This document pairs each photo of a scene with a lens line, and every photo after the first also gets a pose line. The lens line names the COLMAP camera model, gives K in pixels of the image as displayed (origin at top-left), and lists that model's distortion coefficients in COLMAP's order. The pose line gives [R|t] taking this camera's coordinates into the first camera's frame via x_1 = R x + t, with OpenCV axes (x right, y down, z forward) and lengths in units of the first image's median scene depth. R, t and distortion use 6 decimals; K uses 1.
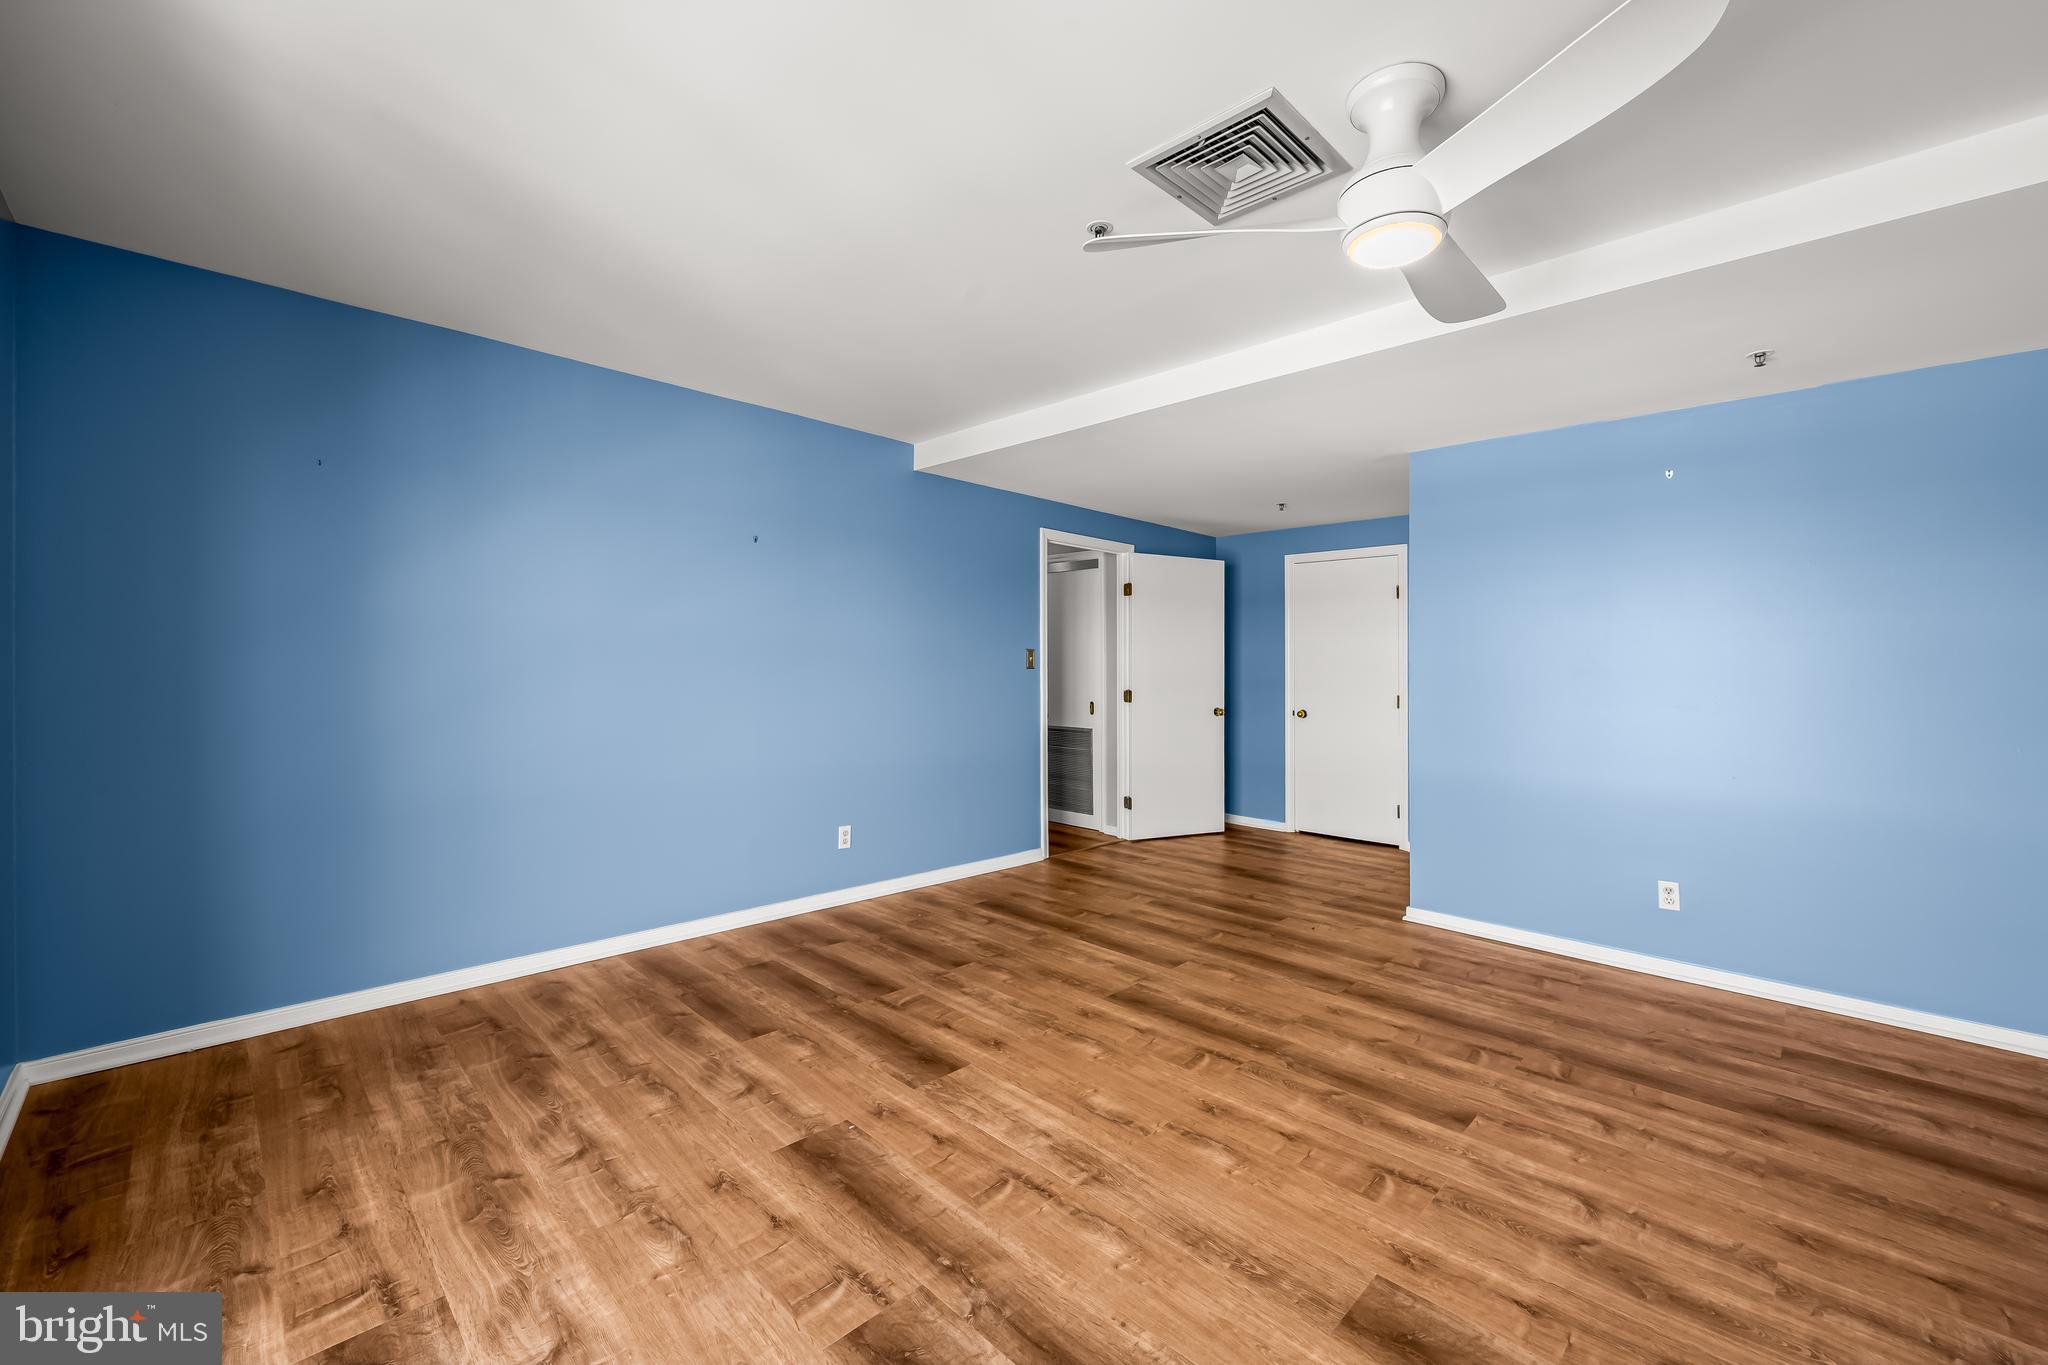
lens RADIAL K [[825.5, 0, 1028.9], [0, 825.5, 657.6], [0, 0, 1]] dist [-0.003956, -0.000182]
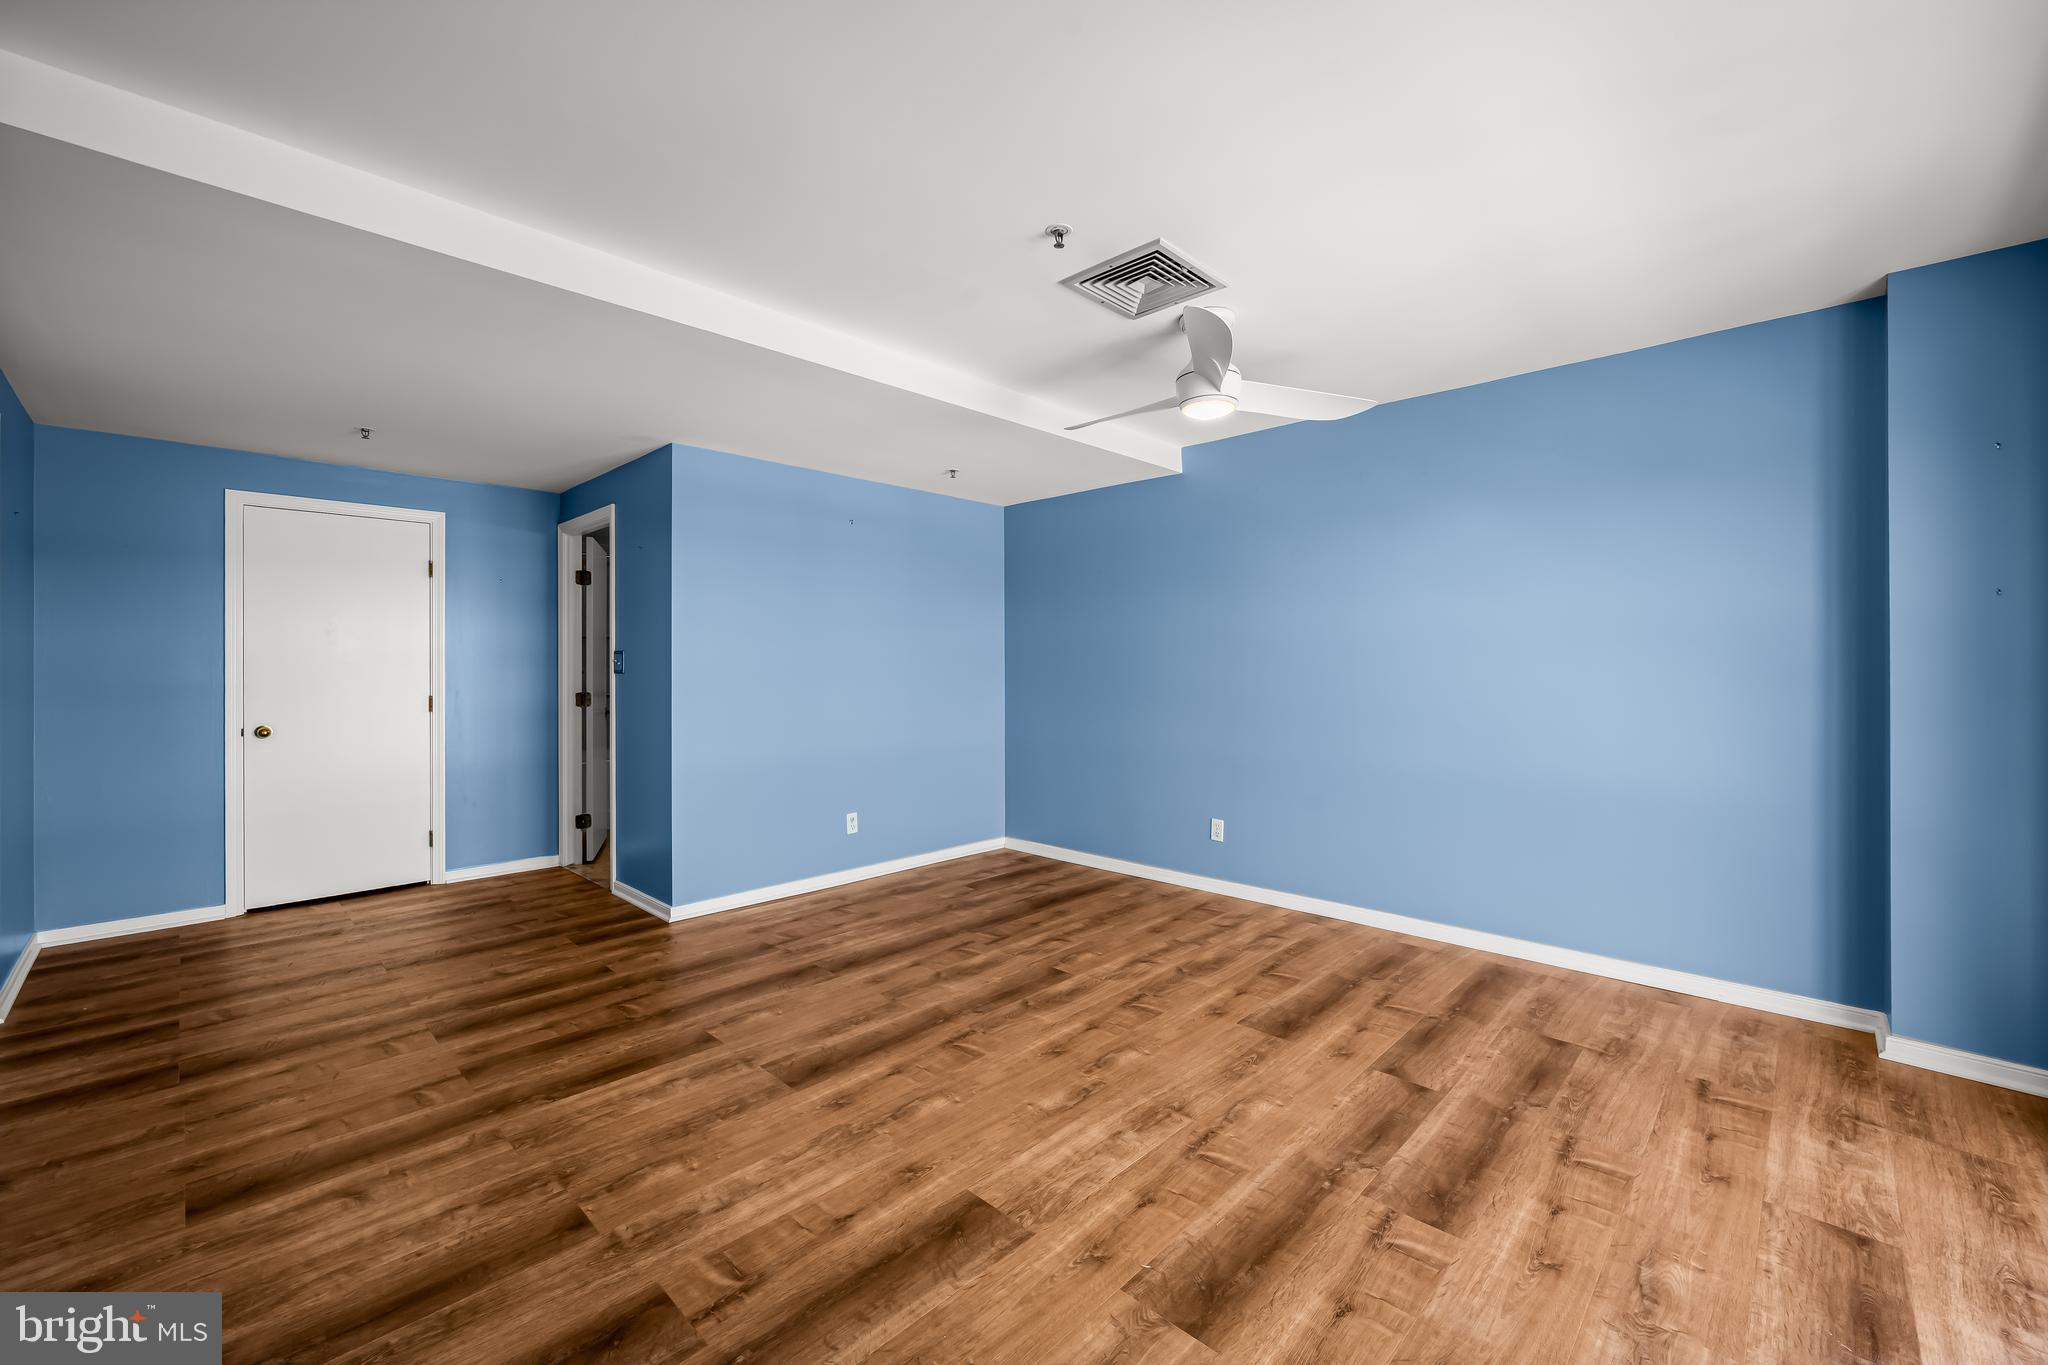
lens RADIAL K [[825.5, 0, 1028.9], [0, 825.5, 657.6], [0, 0, 1]] dist [-0.003956, -0.000182]
pose [[-0.013167, -0.003592, 0.999907, -0.835557], [-0.010484, 0.999939, 0.003454, 0.000993], [-0.999858, -0.010438, -0.013204, 0.969251]]
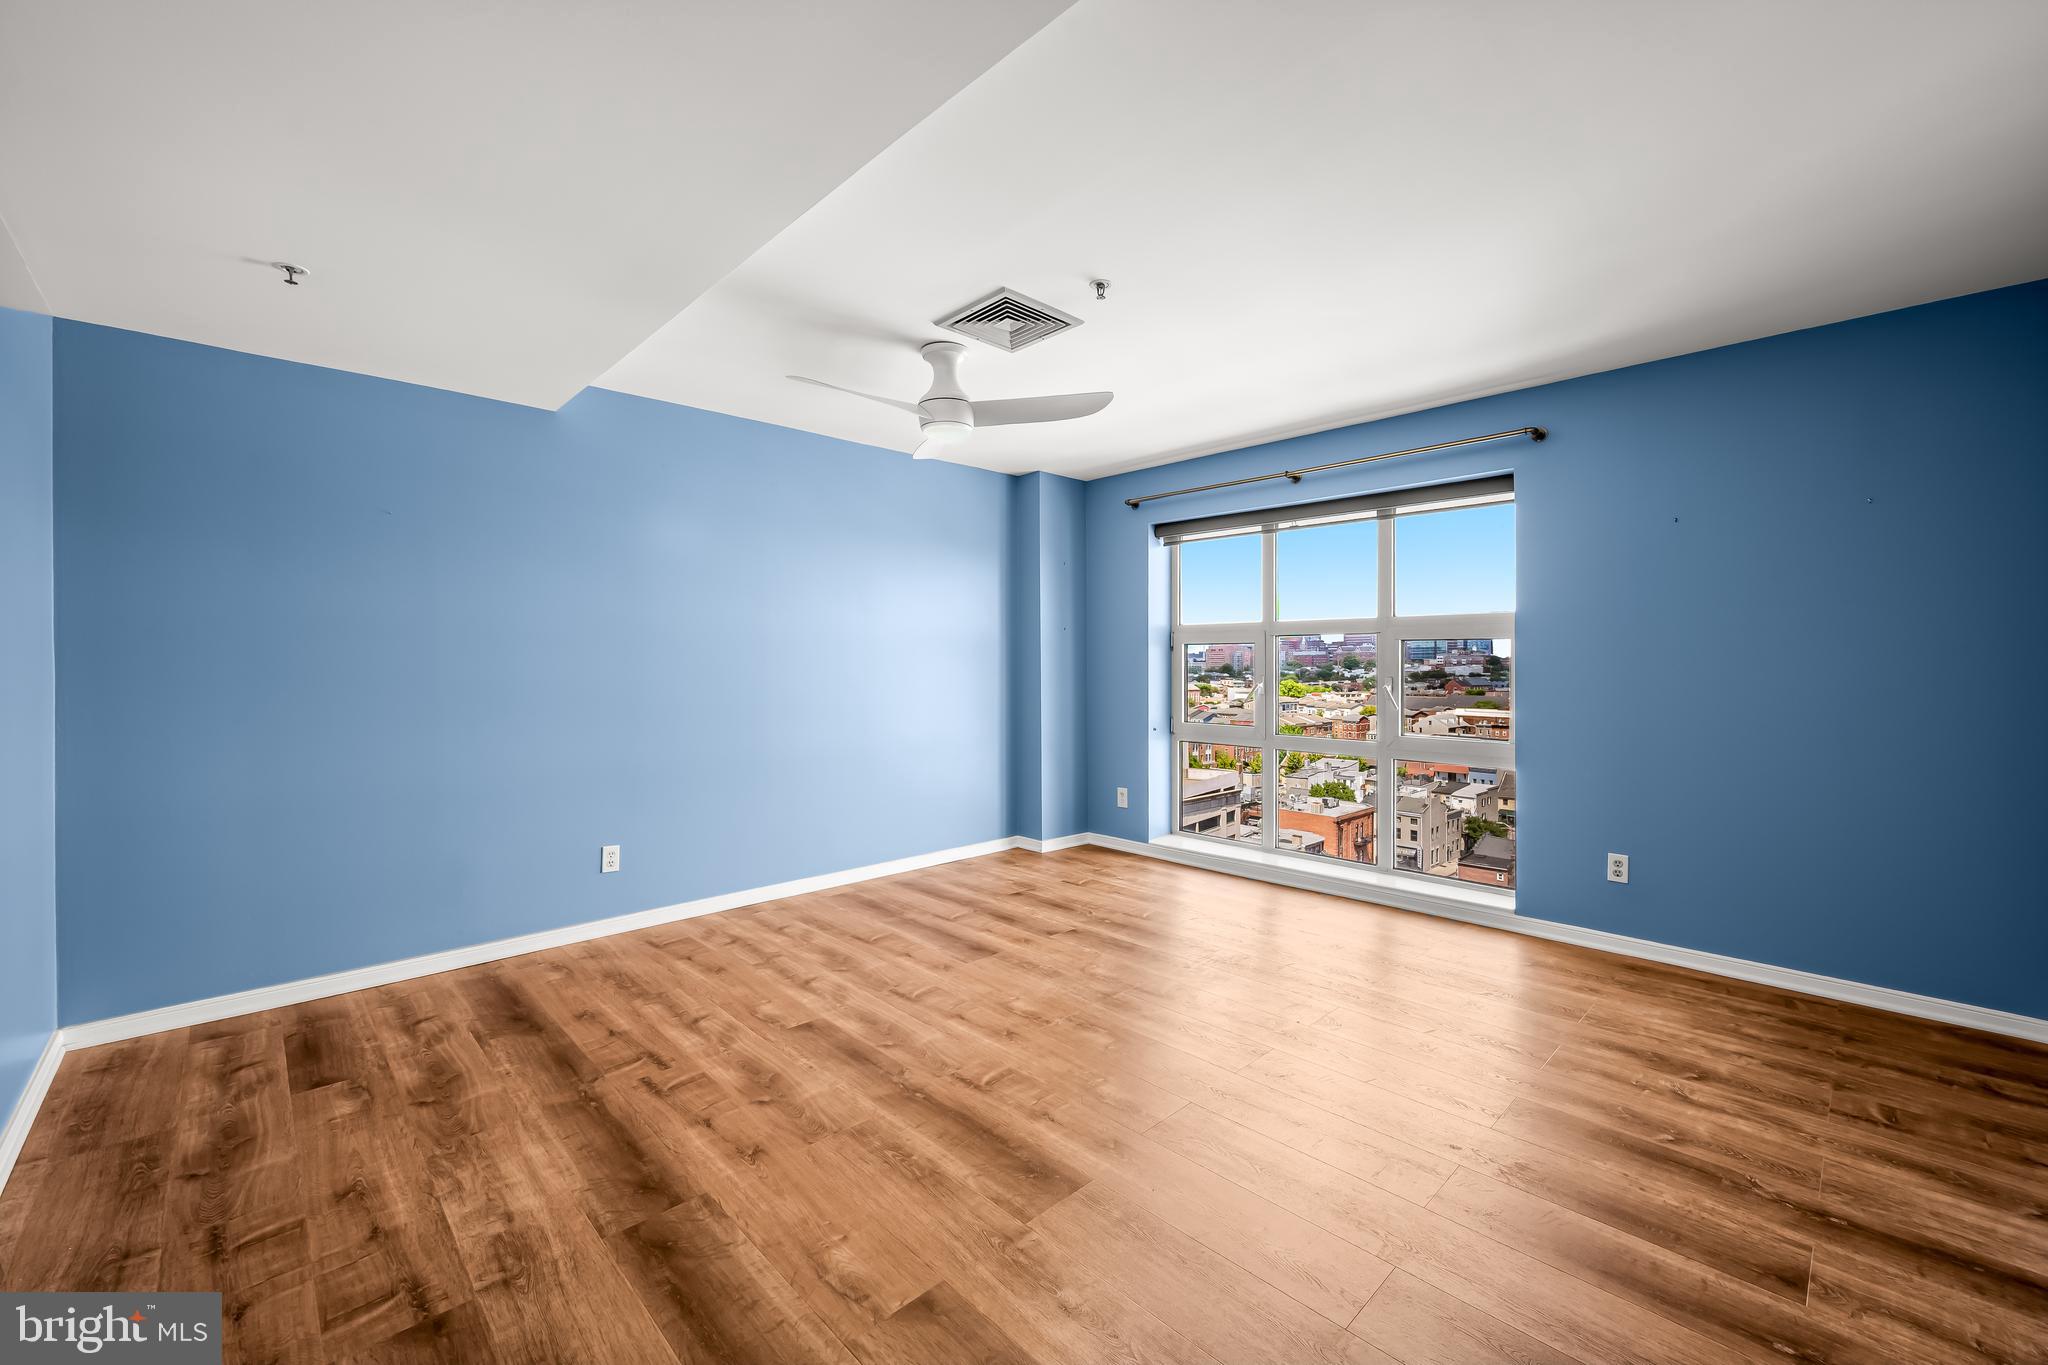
lens RADIAL K [[825.5, 0, 1028.9], [0, 825.5, 657.6], [0, 0, 1]] dist [-0.003956, -0.000182]
pose [[-0.999530, -0.013430, 0.027540, 0.152857], [-0.013816, 0.999808, -0.013880, 0.024856], [-0.027349, -0.014254, -0.999524, 1.998051]]
